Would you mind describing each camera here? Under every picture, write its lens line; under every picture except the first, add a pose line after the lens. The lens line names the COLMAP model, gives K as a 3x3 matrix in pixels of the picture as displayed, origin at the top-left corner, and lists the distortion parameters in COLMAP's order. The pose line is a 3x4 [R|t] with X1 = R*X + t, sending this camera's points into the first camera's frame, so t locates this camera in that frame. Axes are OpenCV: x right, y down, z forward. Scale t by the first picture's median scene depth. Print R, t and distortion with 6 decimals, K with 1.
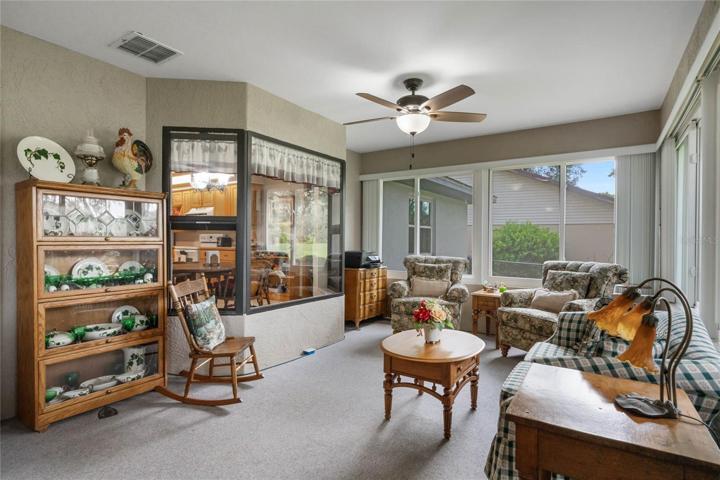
lens RADIAL K [[366.7, 0, 358.5], [0, 366.7, 244.2], [0, 0, 1]] dist [-0.002067, 0.002500]
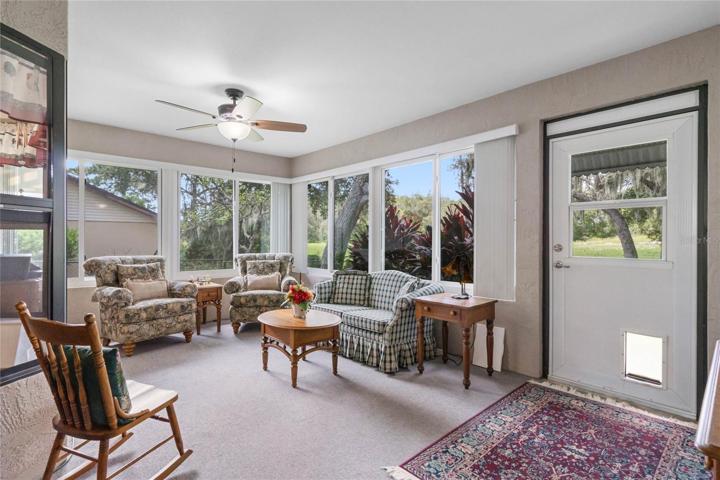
lens RADIAL K [[340.5, 0, 358.9], [0, 340.5, 239.0], [0, 0, 1]] dist [-0.001989, -0.000023]
pose [[0.247240, -0.002731, 0.968950, -0.638983], [0.009947, 0.999950, 0.000280, -0.004975], [-0.968903, 0.009569, 0.247255, 0.344594]]
